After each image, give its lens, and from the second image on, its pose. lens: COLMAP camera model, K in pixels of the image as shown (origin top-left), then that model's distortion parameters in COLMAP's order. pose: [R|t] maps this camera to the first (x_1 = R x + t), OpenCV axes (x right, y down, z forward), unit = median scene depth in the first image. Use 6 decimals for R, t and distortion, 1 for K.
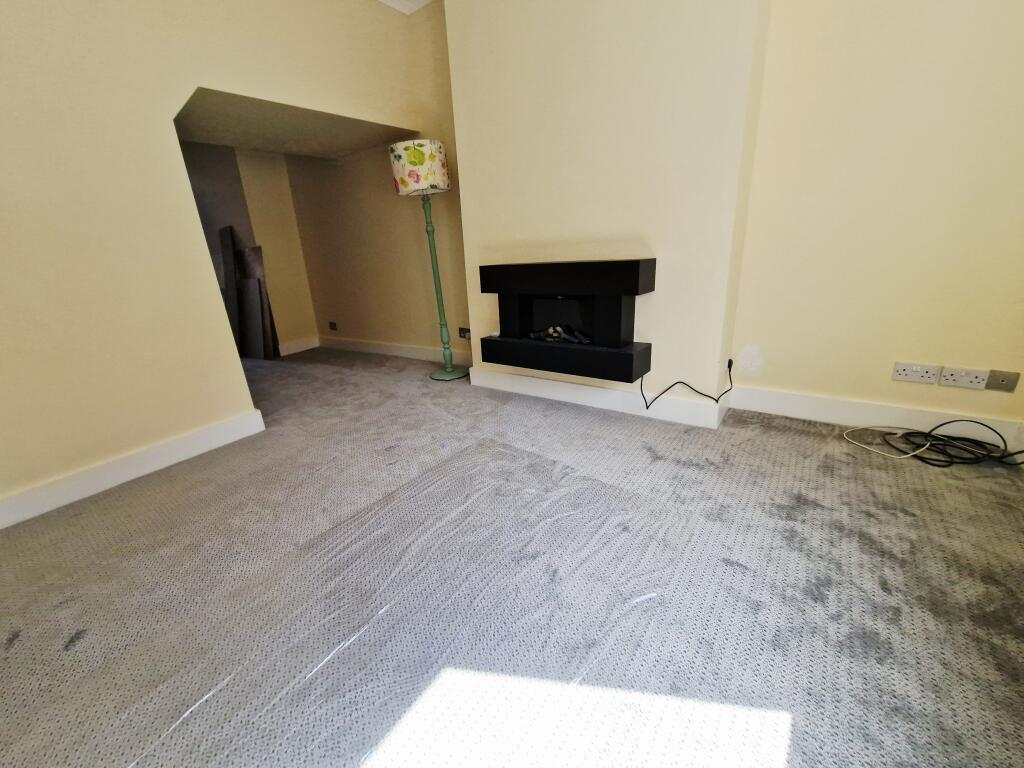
lens RADIAL K [[413.5, 0, 512.0], [0, 413.5, 384.0], [0, 0, 1]] dist [0.002303, -0.000222]
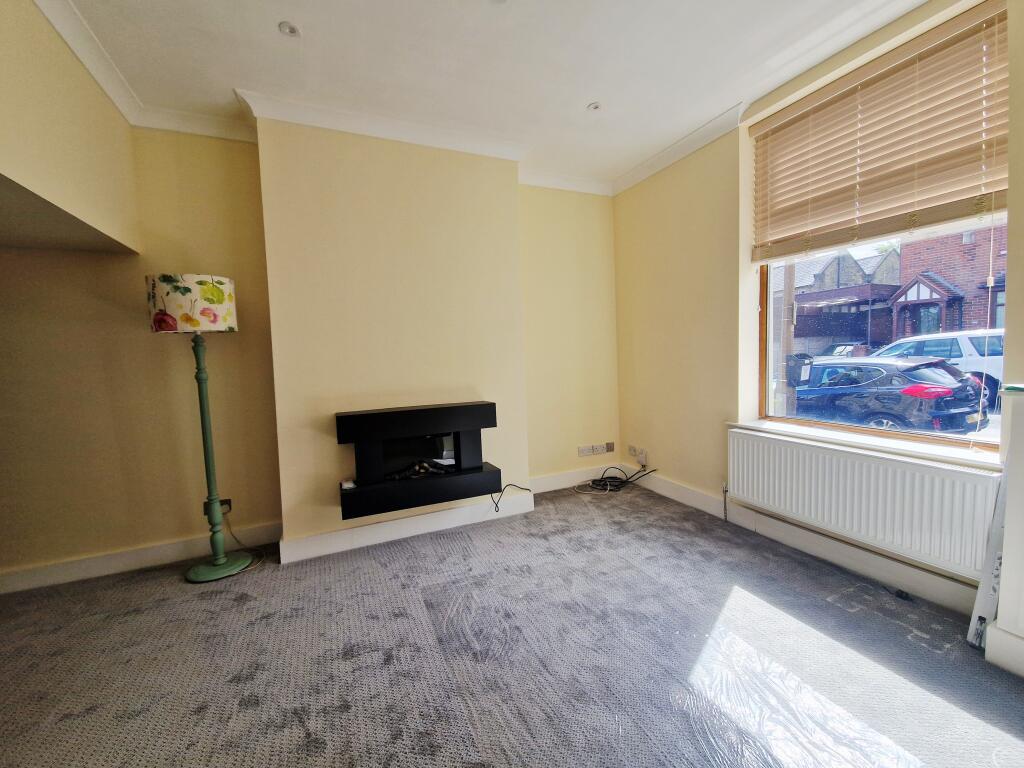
lens RADIAL K [[413.5, 0, 512.0], [0, 413.5, 384.0], [0, 0, 1]] dist [0.002303, -0.000222]
pose [[0.489710, -0.010314, 0.871824, -0.830970], [0.278971, 0.949217, -0.145471, -0.126336], [-0.826050, 0.314452, 0.467719, 0.242445]]
